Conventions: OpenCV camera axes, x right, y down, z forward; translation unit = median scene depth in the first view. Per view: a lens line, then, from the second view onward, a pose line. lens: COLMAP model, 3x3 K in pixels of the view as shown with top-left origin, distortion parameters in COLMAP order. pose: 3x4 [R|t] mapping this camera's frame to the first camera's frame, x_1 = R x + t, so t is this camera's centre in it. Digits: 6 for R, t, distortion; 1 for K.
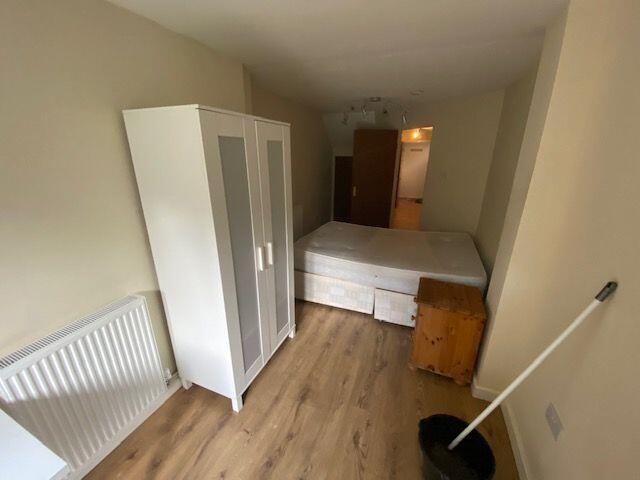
lens RADIAL K [[257.4, 0, 318.3], [0, 257.4, 241.2], [0, 0, 1]] dist [-0.008716, -0.007226]
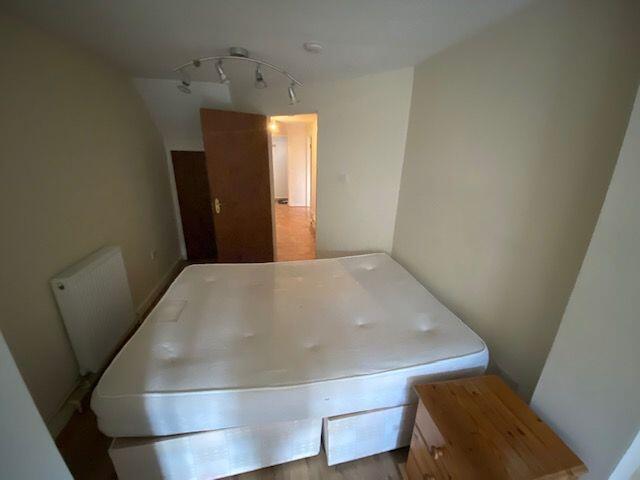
lens RADIAL K [[257.4, 0, 322.5], [0, 257.4, 243.5], [0, 0, 1]] dist [-0.008716, -0.007226]
pose [[0.832284, -0.166218, 0.528844, 0.004148], [0.153150, 0.985804, 0.068817, -0.103725], [-0.532775, 0.023717, 0.845925, 0.313696]]
